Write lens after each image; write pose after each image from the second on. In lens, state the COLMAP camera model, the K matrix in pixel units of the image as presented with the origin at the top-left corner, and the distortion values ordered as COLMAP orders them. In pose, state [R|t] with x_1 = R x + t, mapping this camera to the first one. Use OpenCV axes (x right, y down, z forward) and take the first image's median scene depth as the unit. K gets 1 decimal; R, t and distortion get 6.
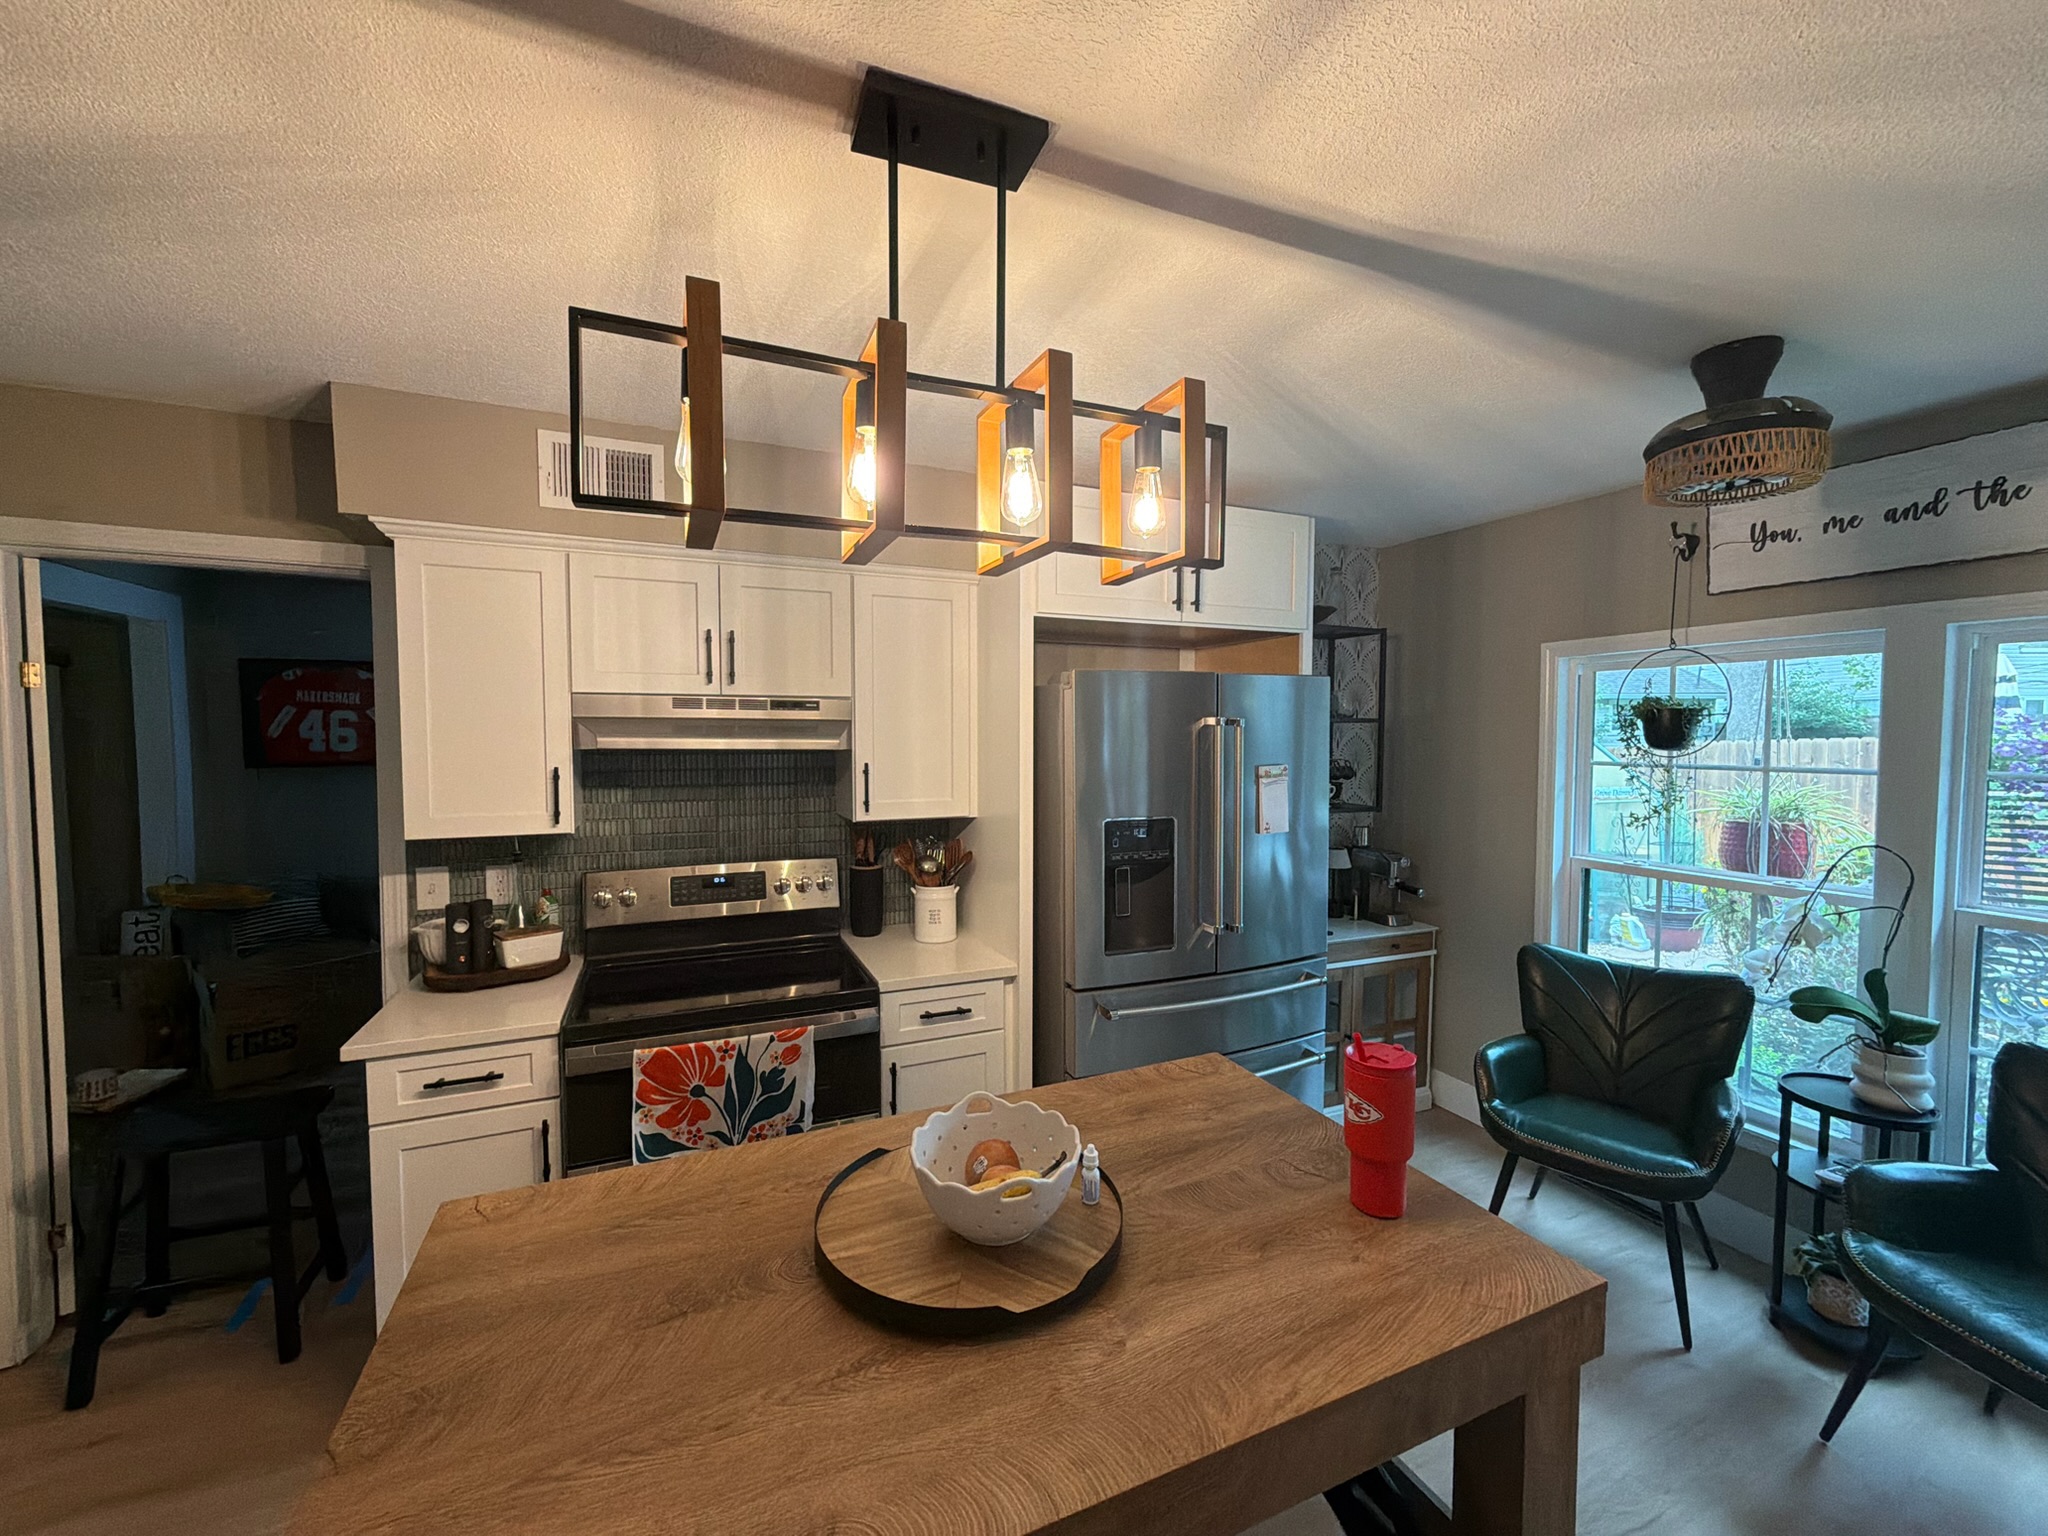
lens RADIAL K [[817.3, 0, 1024.0], [0, 817.3, 768.0], [0, 0, 1]] dist [-0.000232, -0.000024]
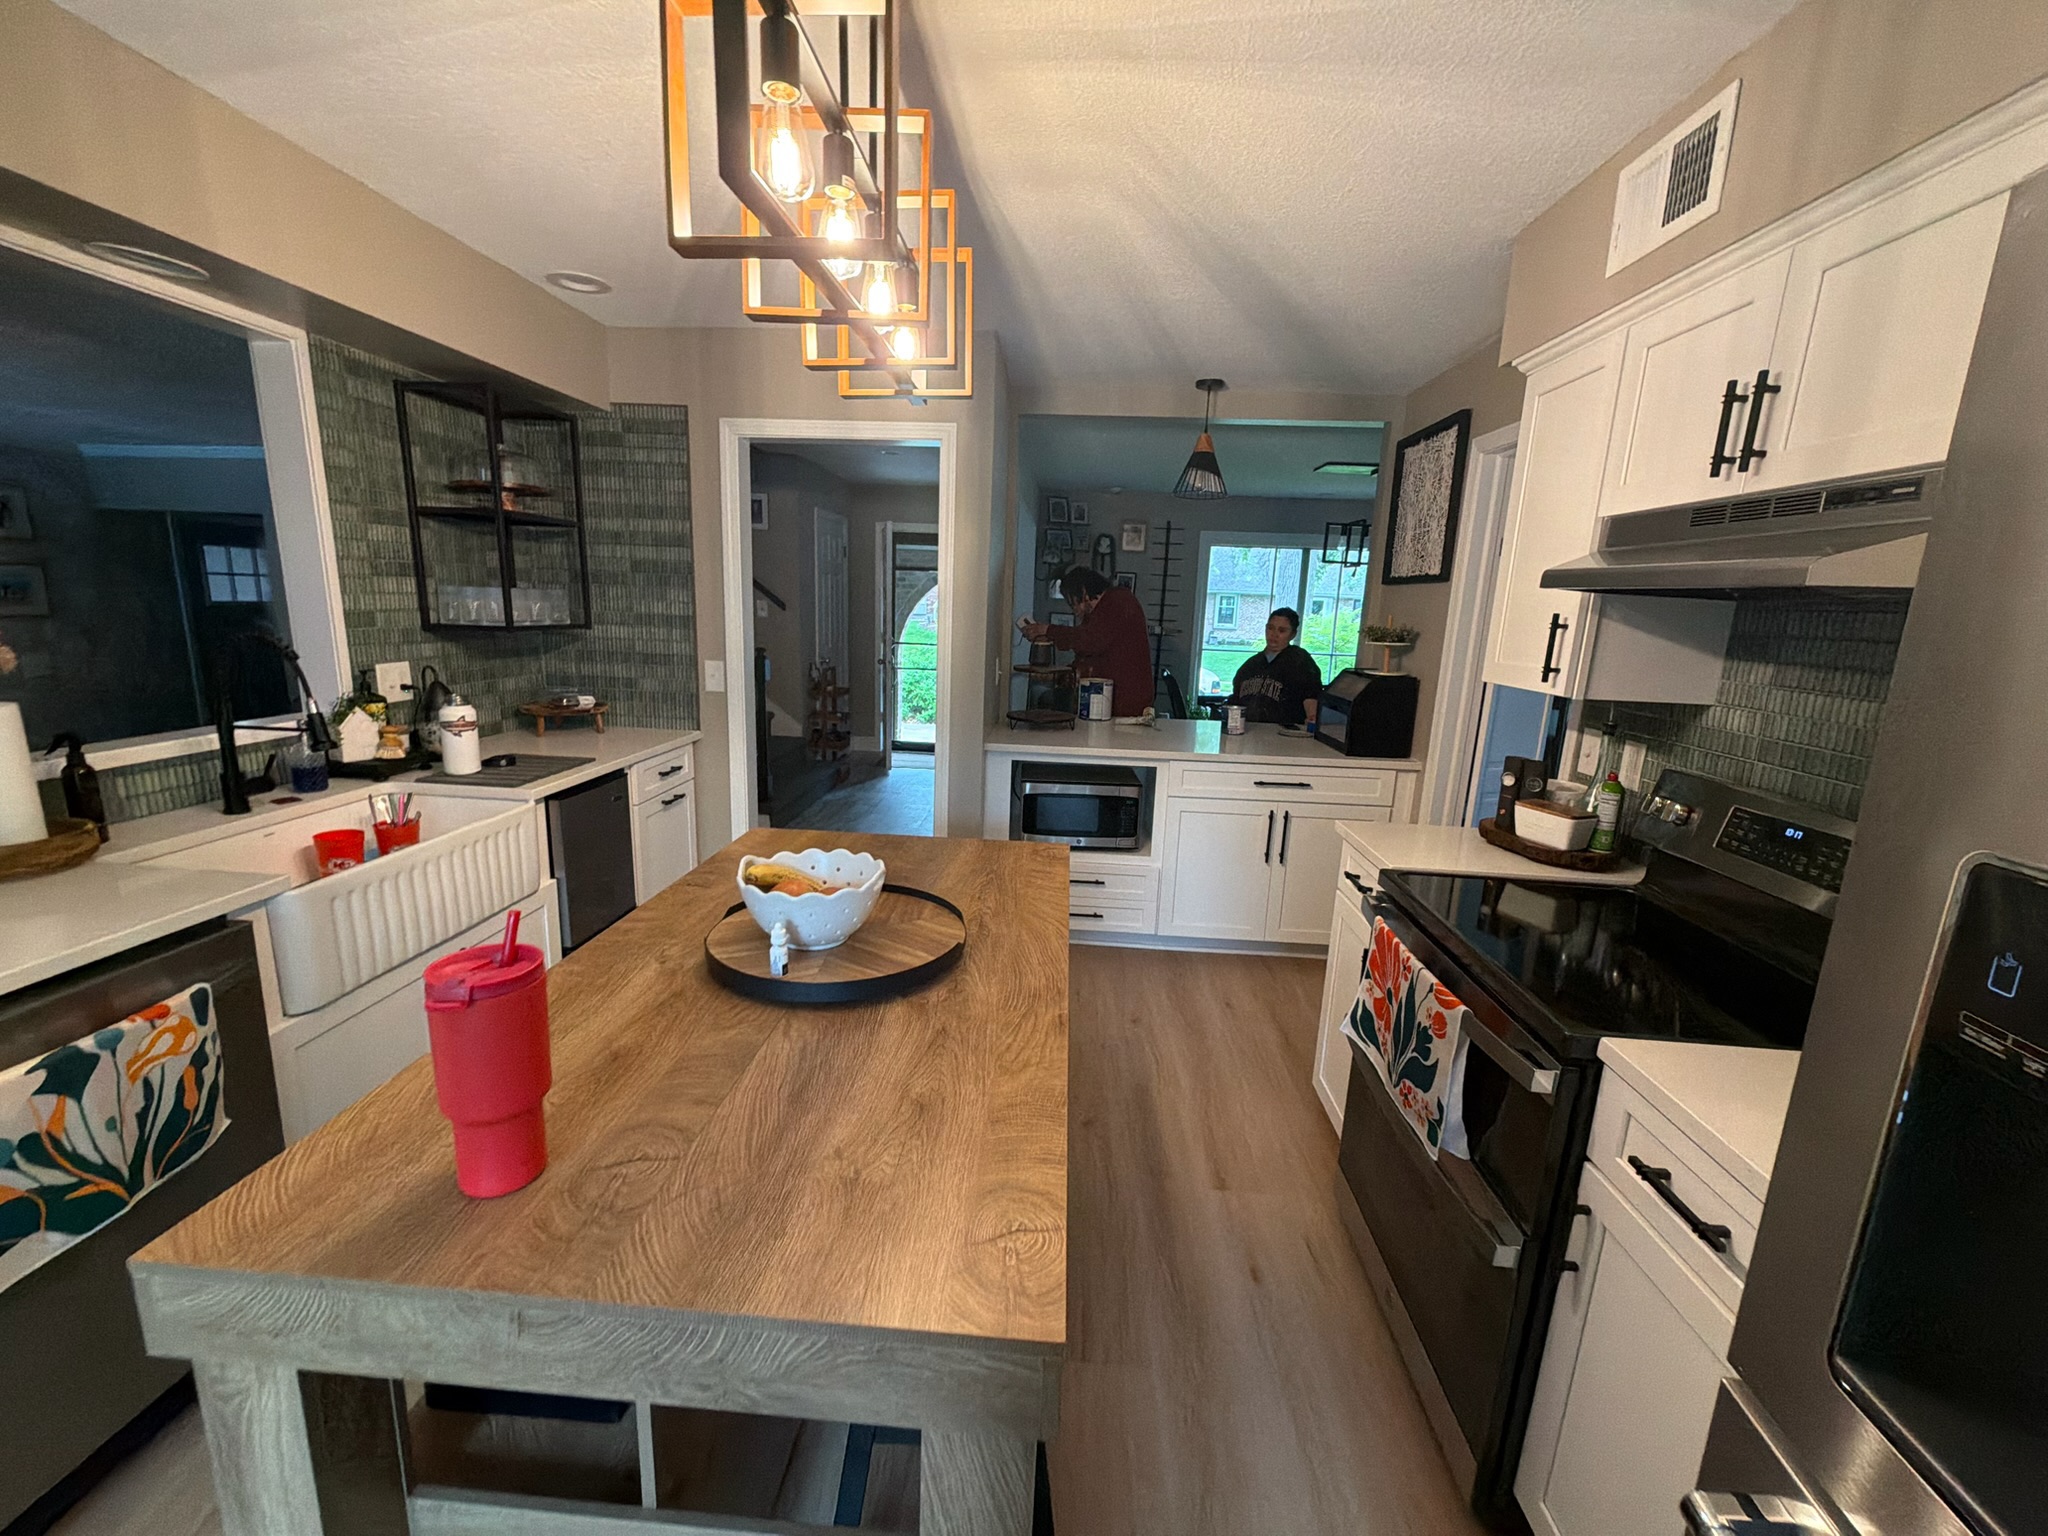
lens RADIAL K [[815.6, 0, 1023.2], [0, 815.6, 772.1], [0, 0, 1]] dist [-0.001744, -0.000275]
pose [[-0.457603, 0.164219, -0.873860, 0.411592], [-0.078332, 0.971530, 0.223592, 0.011891], [0.885700, 0.170768, -0.431711, 0.861065]]
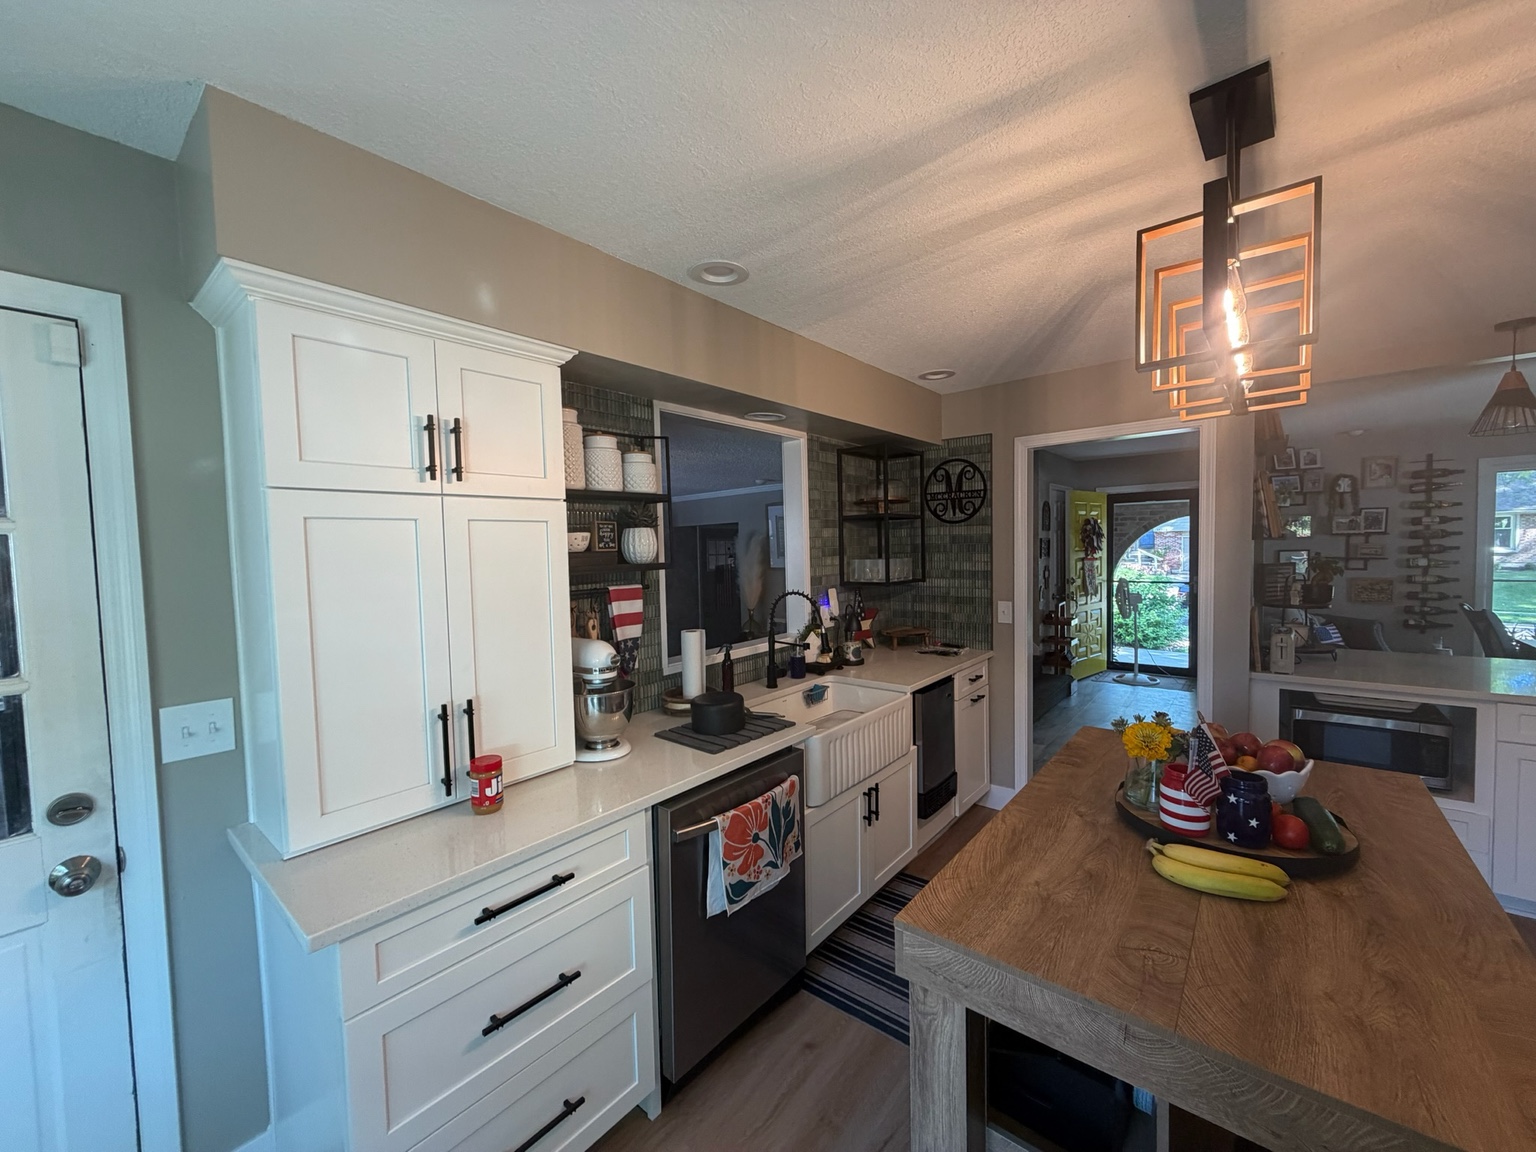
lens RADIAL K [[616.6, 0, 768.0], [0, 616.6, 576.0], [0, 0, 1]] dist [0.003139, 0.000098]
pose [[-0.890052, 0.041220, -0.453991, 0.593335], [0.002048, 0.996255, 0.086439, -0.012302], [0.455854, 0.076006, -0.886804, 0.818460]]
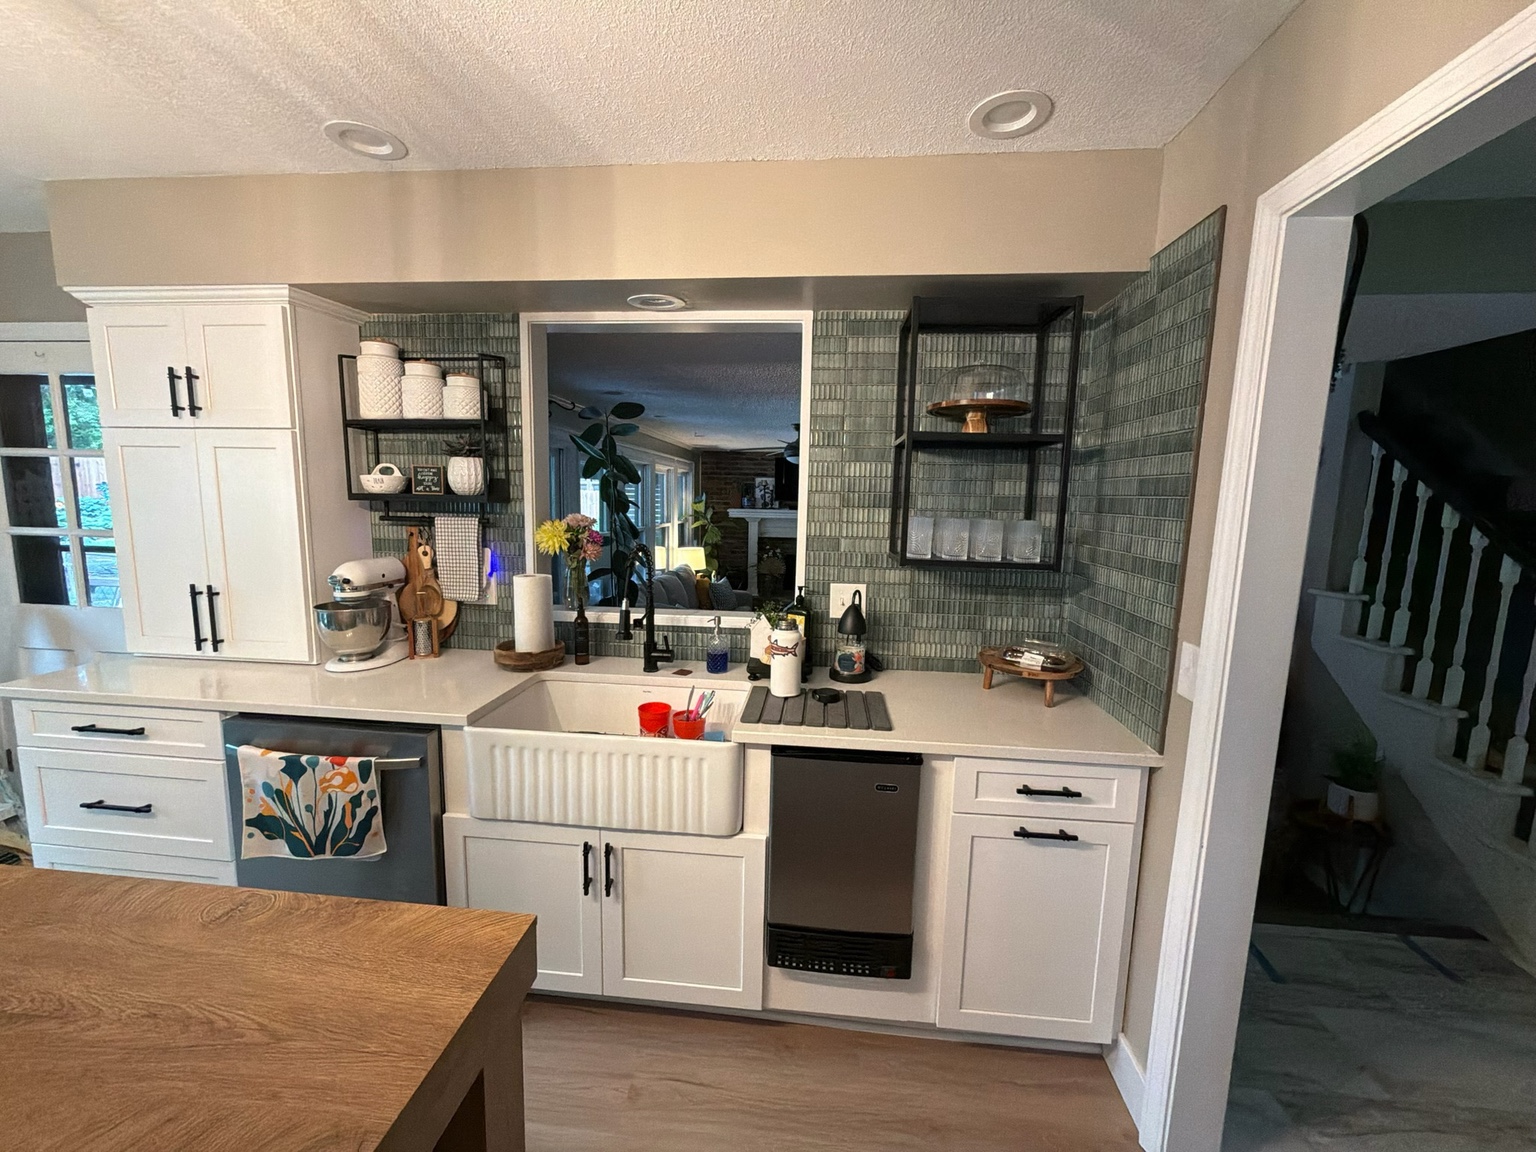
lens RADIAL K [[613.2, 0, 768.0], [0, 613.2, 576.0], [0, 0, 1]] dist [0.000503, 0.000016]
pose [[-0.871436, -0.083189, 0.483403, -0.526624], [-0.002872, 0.986362, 0.164564, 0.019091], [-0.490500, 0.142019, -0.859791, 0.451568]]
